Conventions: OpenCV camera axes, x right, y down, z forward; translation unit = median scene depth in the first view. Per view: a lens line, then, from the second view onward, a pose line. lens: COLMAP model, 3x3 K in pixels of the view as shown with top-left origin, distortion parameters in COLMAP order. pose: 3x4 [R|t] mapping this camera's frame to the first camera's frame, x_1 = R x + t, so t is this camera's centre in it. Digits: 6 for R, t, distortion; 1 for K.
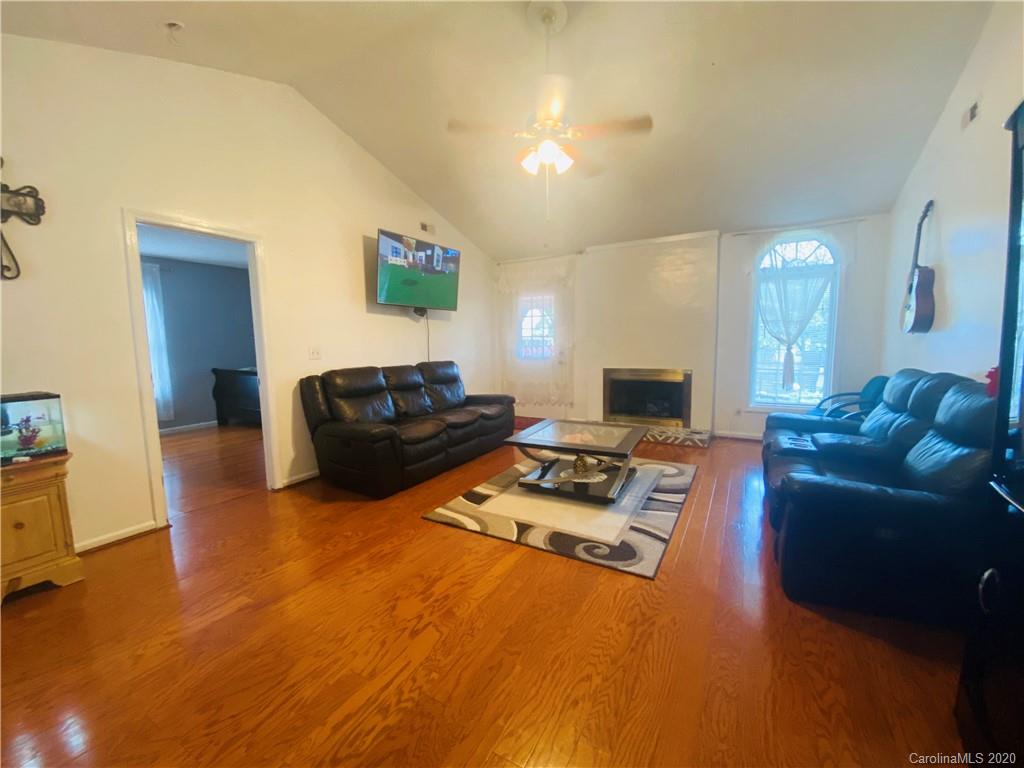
lens RADIAL K [[412.3, 0, 512.0], [0, 412.3, 384.0], [0, 0, 1]] dist [0.016443, -0.018378]
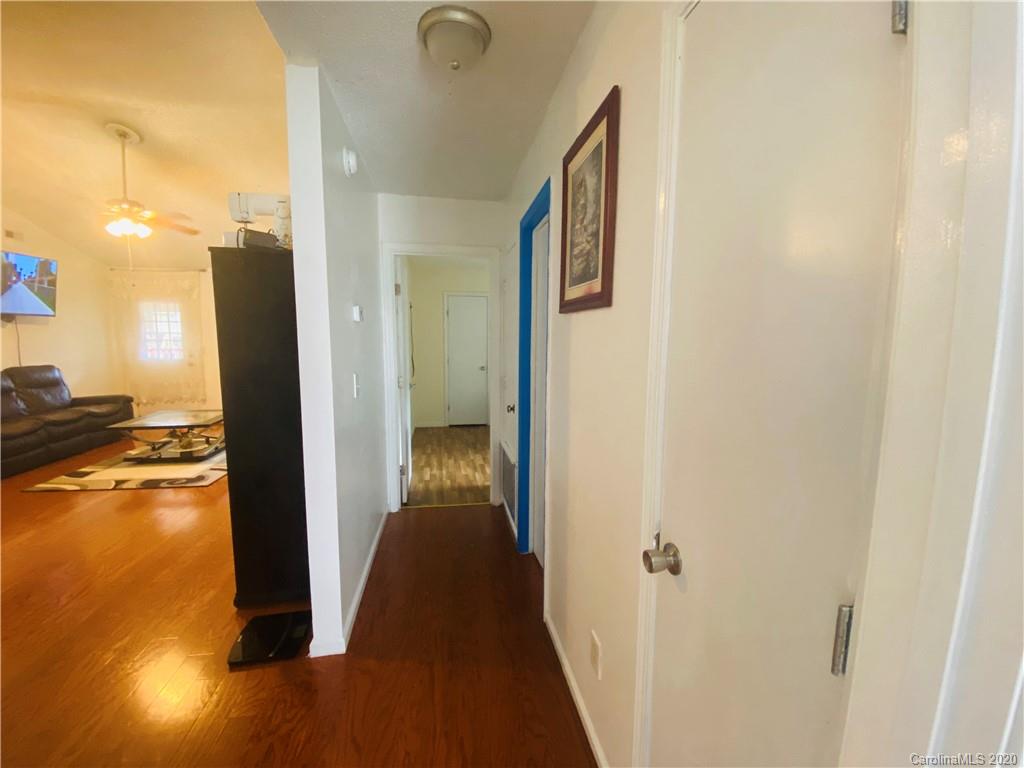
lens RADIAL K [[412.3, 0, 512.0], [0, 412.3, 384.0], [0, 0, 1]] dist [0.016443, -0.018378]
pose [[0.777209, -0.045138, 0.627621, 0.121390], [0.040752, 0.998941, 0.021378, 0.018434], [-0.627921, 0.008961, 0.778225, -0.592227]]
